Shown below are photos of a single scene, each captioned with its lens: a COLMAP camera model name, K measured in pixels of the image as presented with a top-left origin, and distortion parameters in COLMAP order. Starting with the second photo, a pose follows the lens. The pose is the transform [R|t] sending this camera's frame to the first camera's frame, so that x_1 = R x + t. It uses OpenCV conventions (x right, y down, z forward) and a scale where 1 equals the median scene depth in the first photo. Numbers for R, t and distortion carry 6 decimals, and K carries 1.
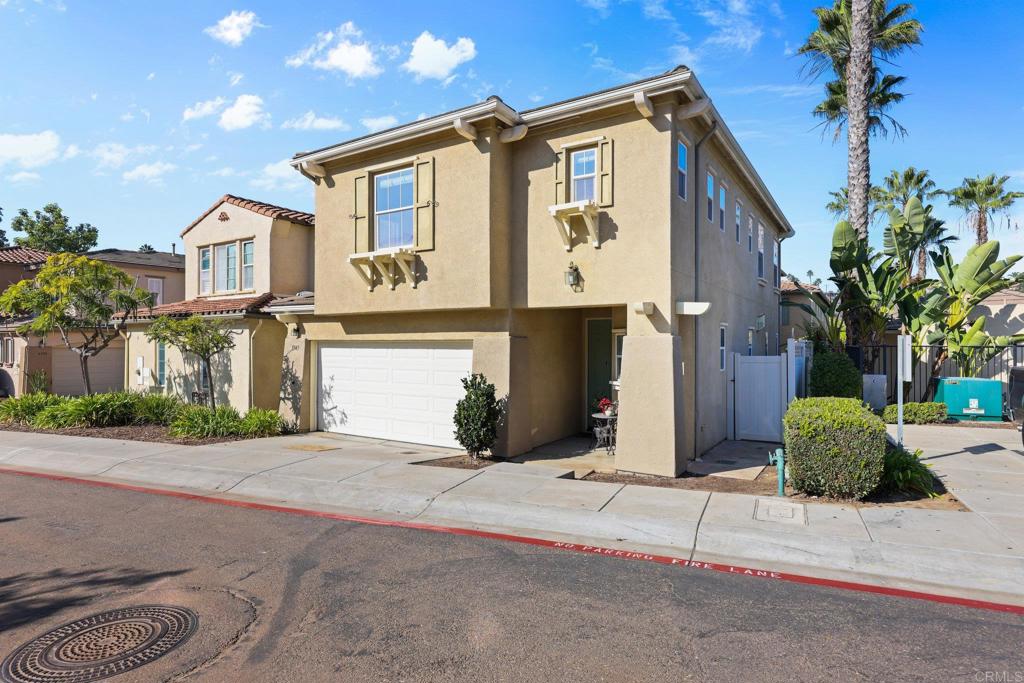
lens RADIAL K [[543.8, 0, 512.0], [0, 543.8, 341.5], [0, 0, 1]] dist [0.005868, 0.000701]
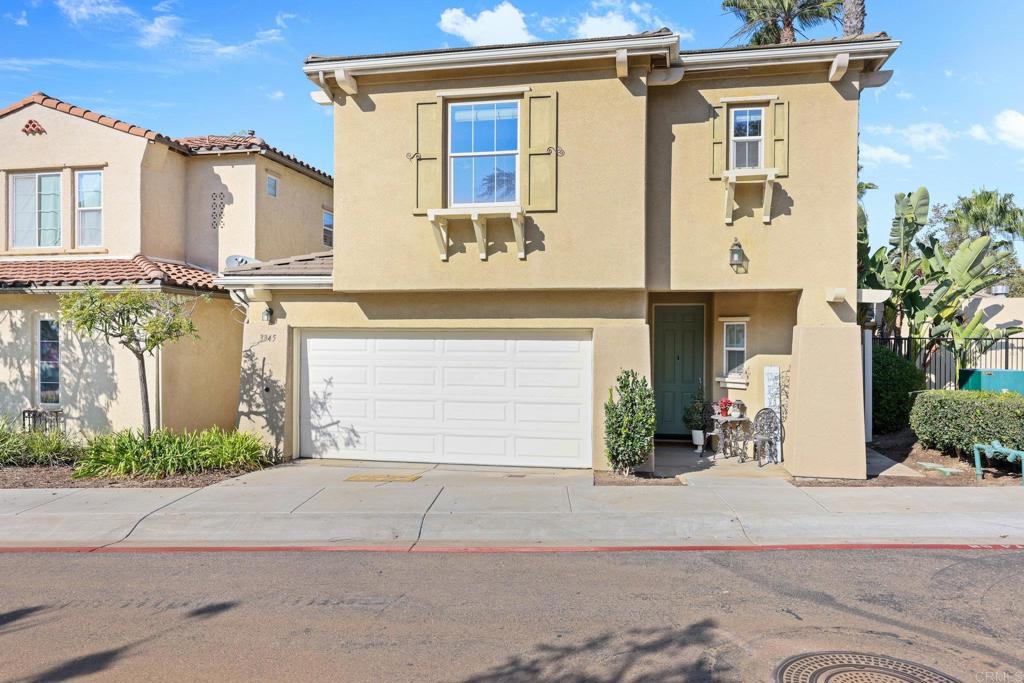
lens RADIAL K [[716.3, 0, 512.0], [0, 716.3, 341.5], [0, 0, 1]] dist [0.000440, 0.003822]
pose [[0.933237, 0.001237, 0.359258, -0.567362], [-0.005491, 0.999926, 0.010819, 0.005683], [-0.359219, -0.012070, 0.933175, 0.070661]]
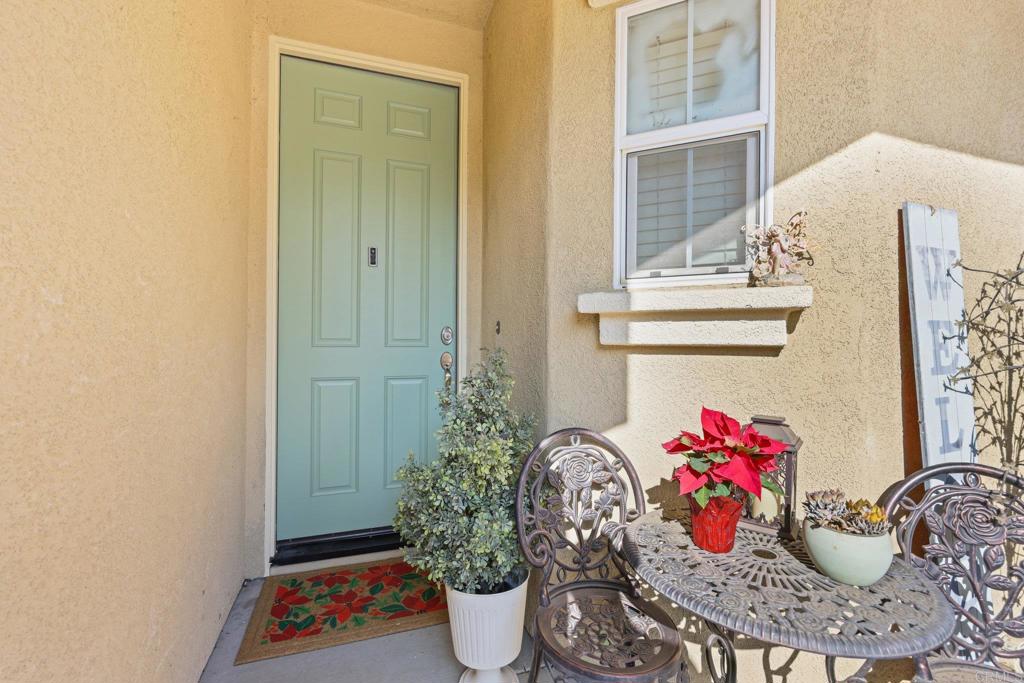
lens RADIAL K [[451.6, 0, 512.0], [0, 451.6, 341.5], [0, 0, 1]] dist [-0.002943, -0.000262]
pose [[0.626944, 0.005643, 0.779044, 0.070531], [-0.008376, 0.999965, -0.000502, 0.093106], [-0.779020, -0.006211, 0.626969, 1.009428]]
